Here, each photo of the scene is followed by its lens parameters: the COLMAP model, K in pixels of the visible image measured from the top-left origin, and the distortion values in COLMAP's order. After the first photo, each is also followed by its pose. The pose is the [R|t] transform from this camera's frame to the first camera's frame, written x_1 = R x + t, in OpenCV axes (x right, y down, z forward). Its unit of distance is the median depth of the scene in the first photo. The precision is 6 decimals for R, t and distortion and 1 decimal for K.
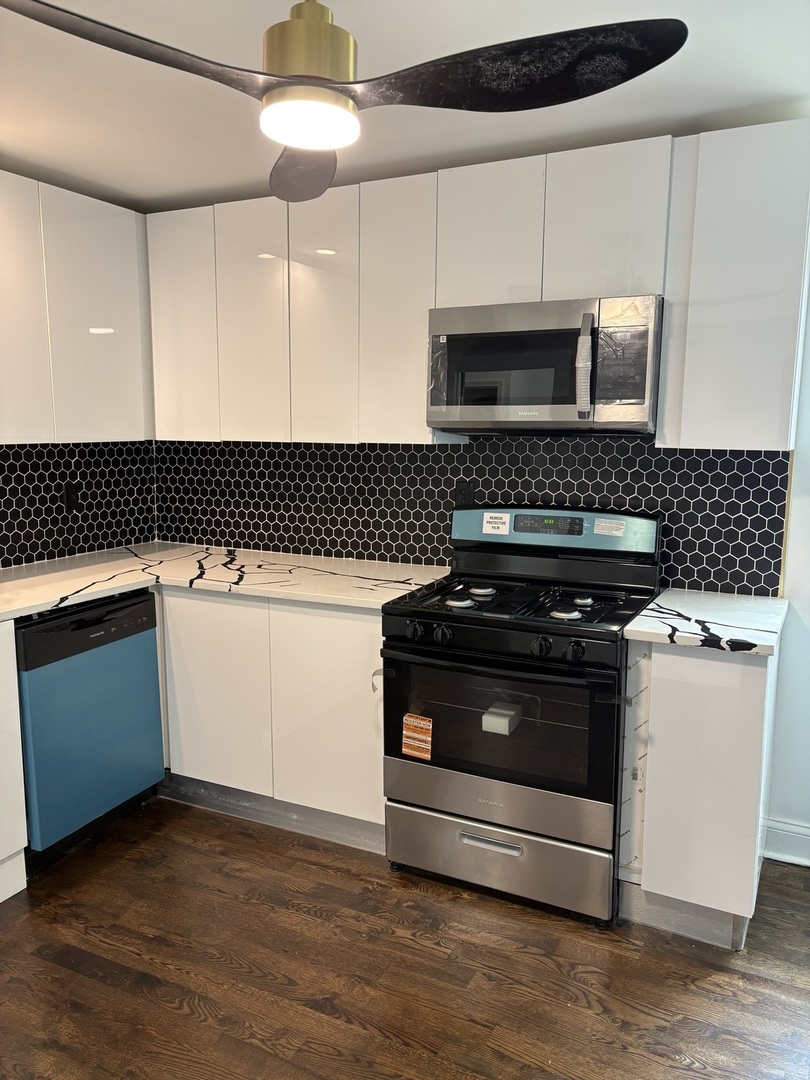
lens RADIAL K [[812.6, 0, 408.2], [0, 812.6, 540.4], [0, 0, 1]] dist [0.036045, -0.048040]
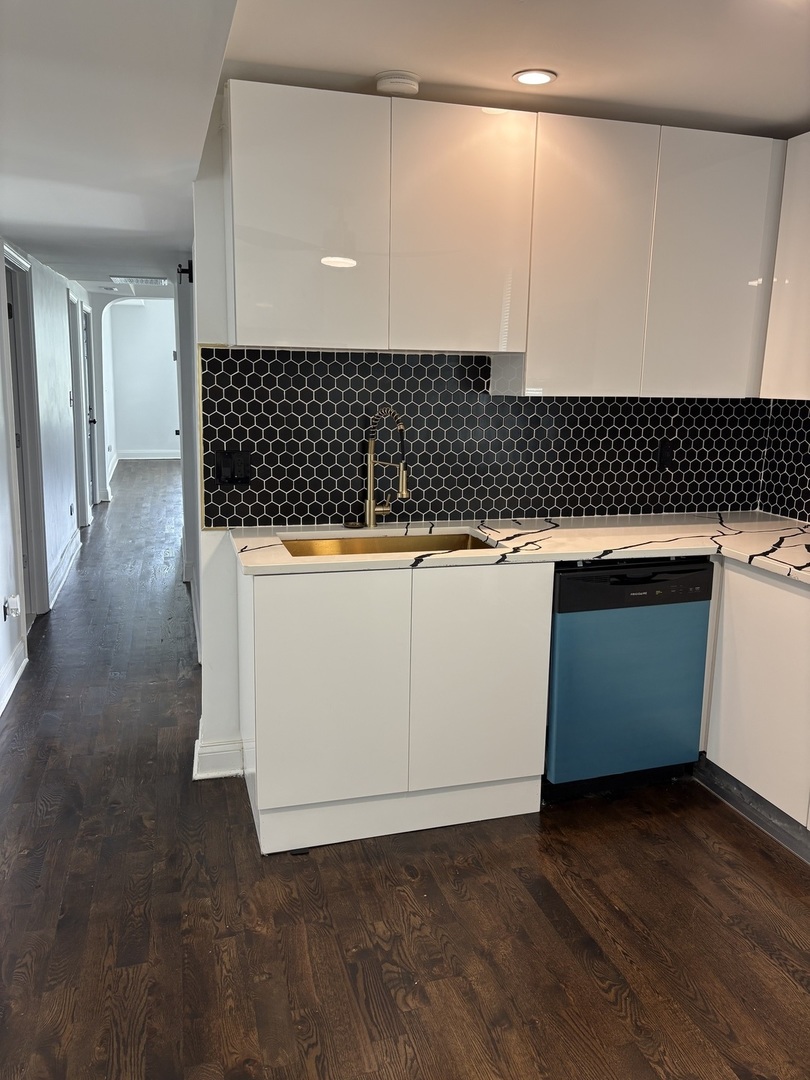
lens RADIAL K [[812.6, 0, 399.1], [0, 812.6, 543.4], [0, 0, 1]] dist [0.036045, -0.048040]
pose [[0.669863, 0.154571, -0.726217, 0.123915], [-0.121983, 0.987711, 0.097711, -0.004720], [0.732396, 0.023133, 0.680486, 0.119425]]
